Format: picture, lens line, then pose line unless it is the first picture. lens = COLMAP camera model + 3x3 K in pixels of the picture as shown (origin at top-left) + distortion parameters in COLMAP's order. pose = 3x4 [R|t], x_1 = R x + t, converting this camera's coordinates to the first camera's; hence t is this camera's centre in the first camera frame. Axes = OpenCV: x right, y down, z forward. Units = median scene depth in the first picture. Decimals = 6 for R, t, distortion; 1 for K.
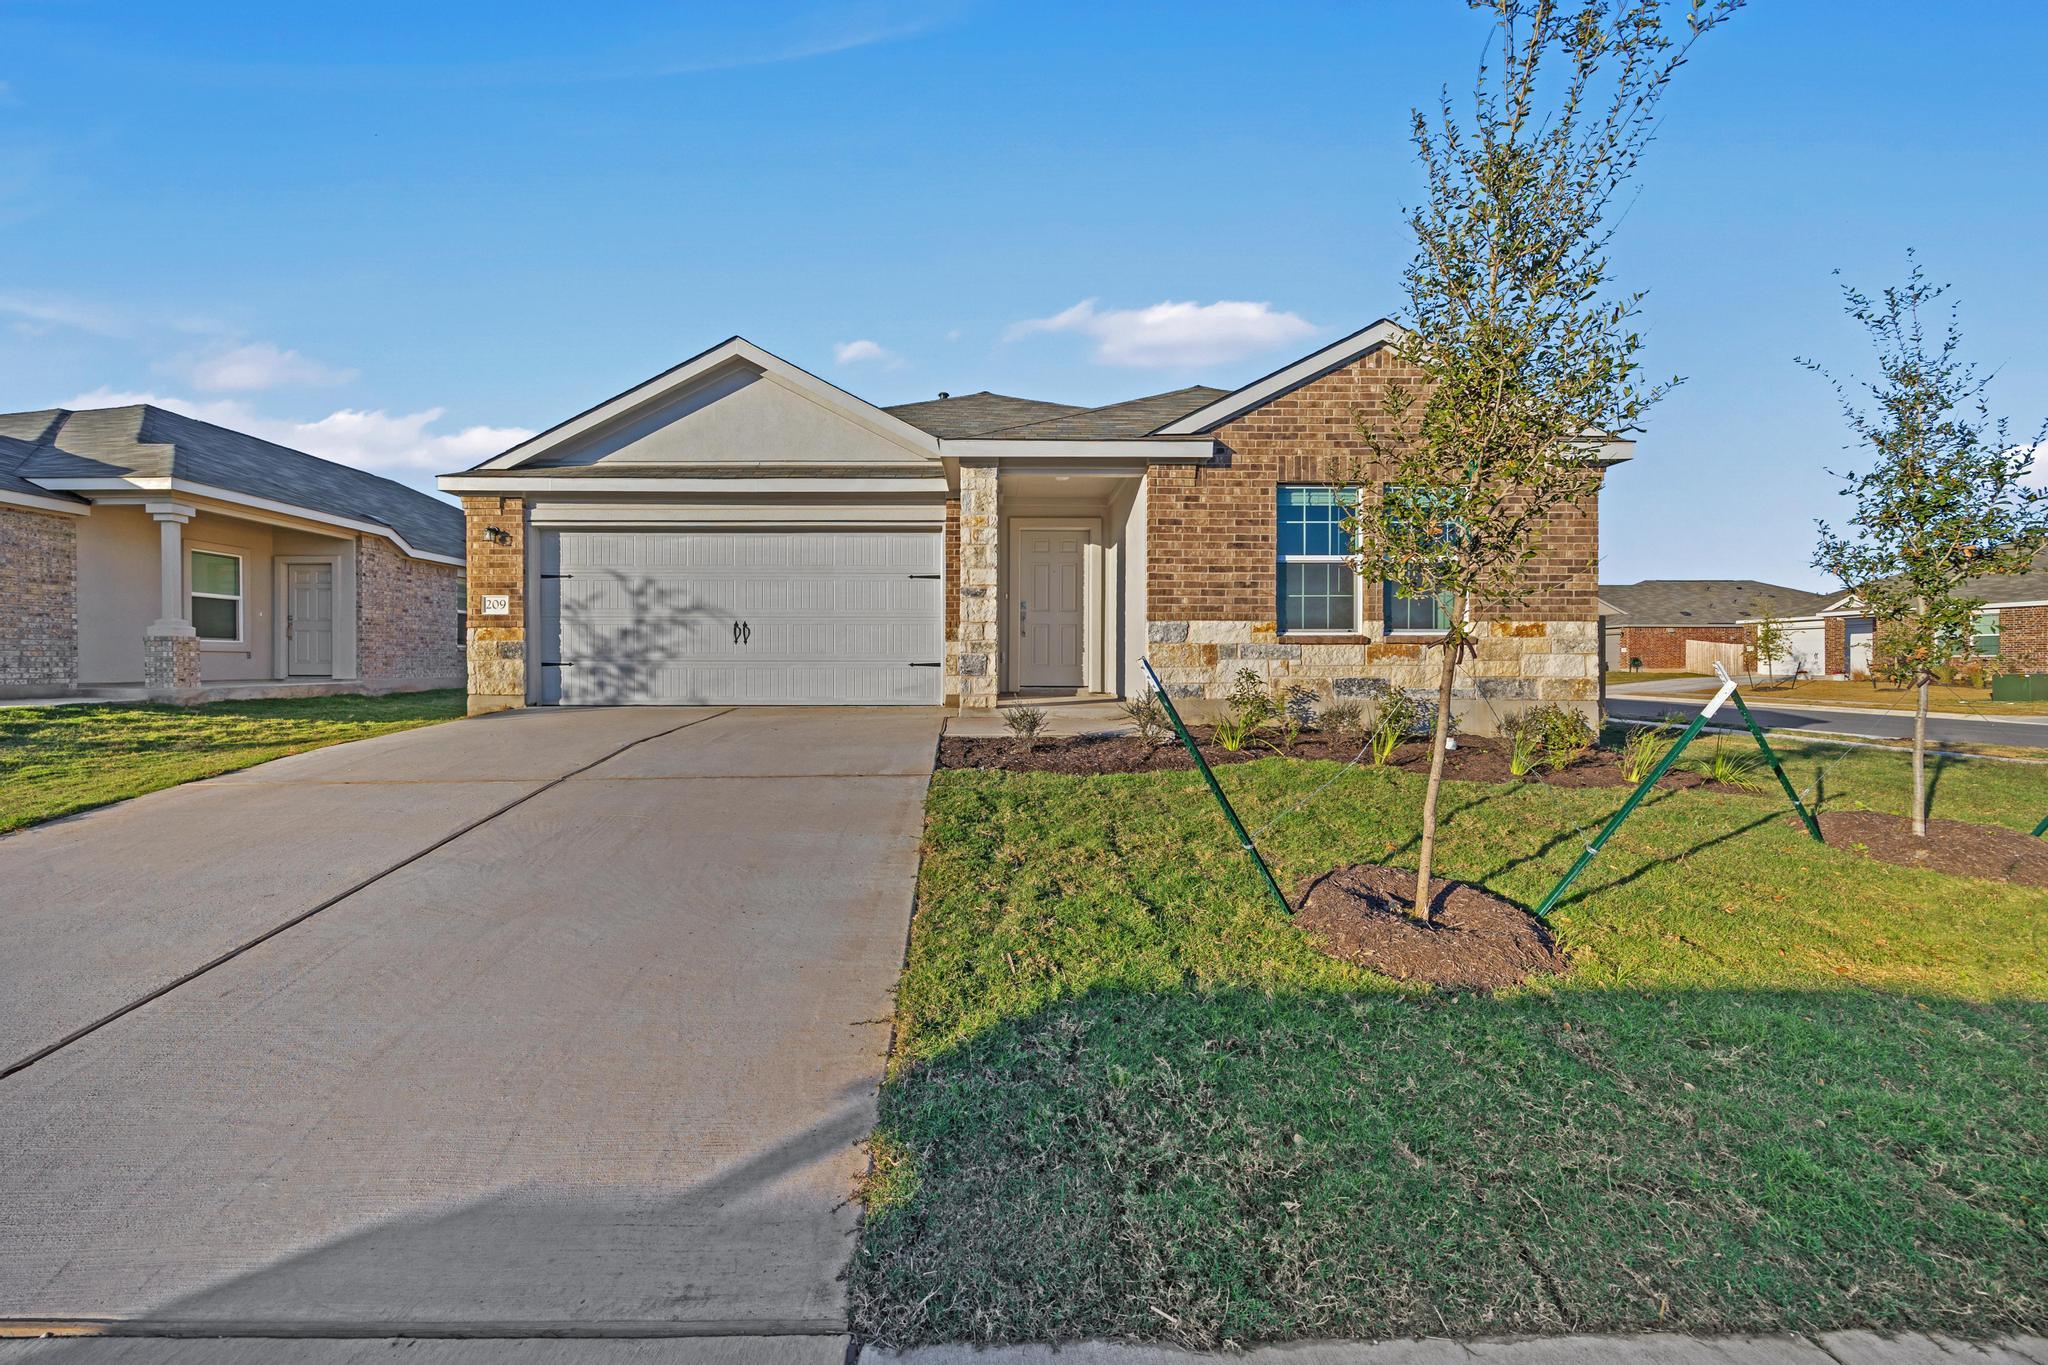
lens RADIAL K [[775.9, 0, 1024.0], [0, 775.9, 682.5], [0, 0, 1]] dist [-0.000201, -0.000005]
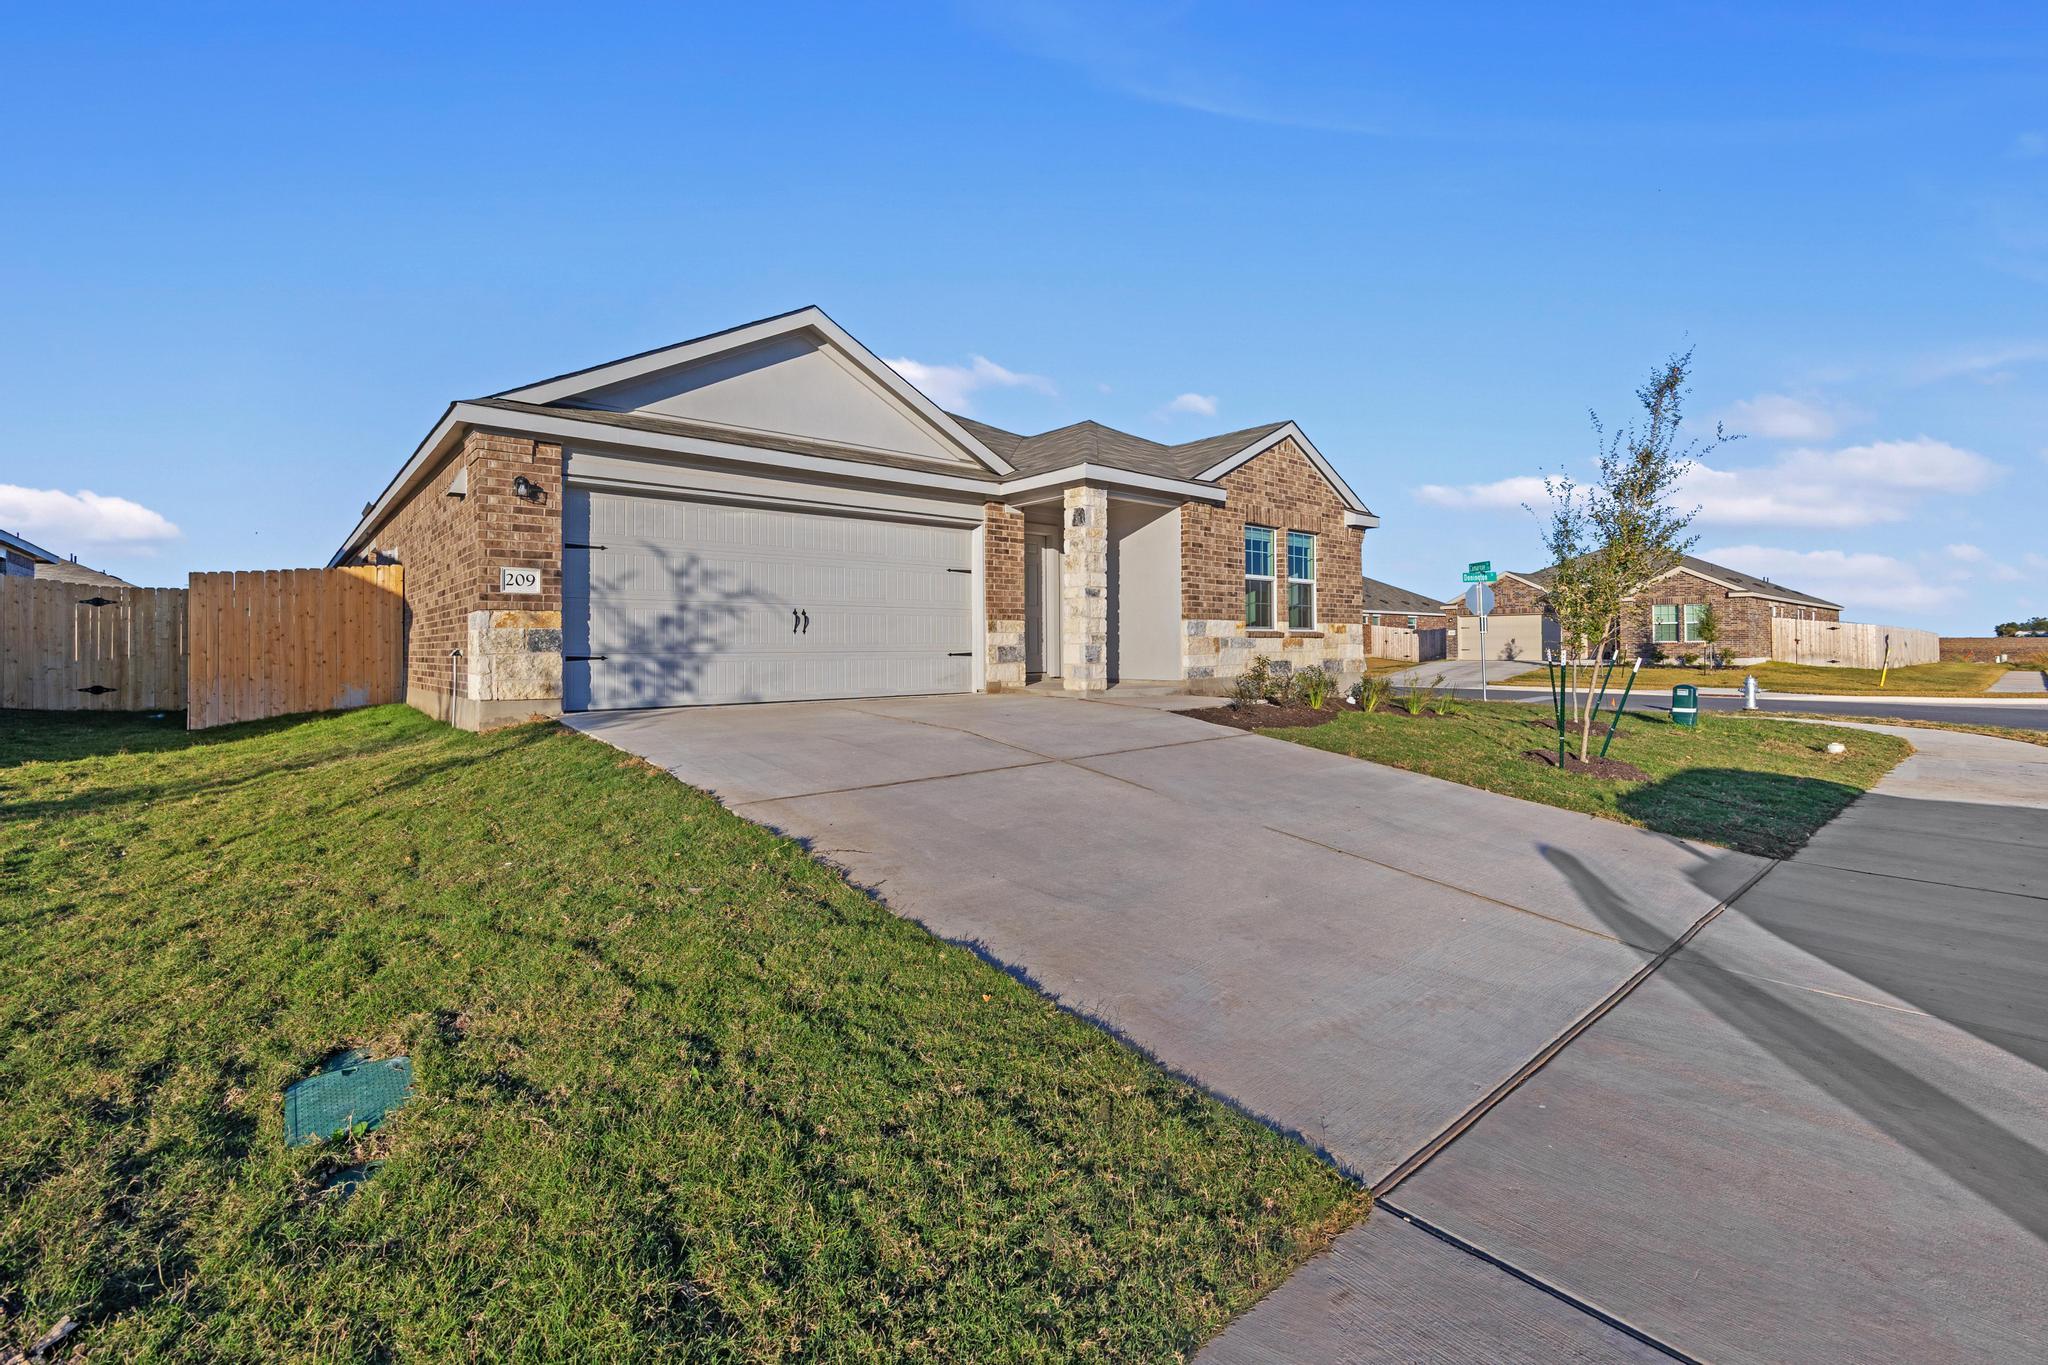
lens RADIAL K [[907.9, 0, 1034.2], [0, 907.9, 658.6], [0, 0, 1]] dist [-0.001229, -0.000065]
pose [[0.753523, -0.012553, 0.657301, -1.031236], [0.025961, 0.999606, -0.010672, -0.003695], [-0.656908, 0.025106, 0.753552, 0.019268]]
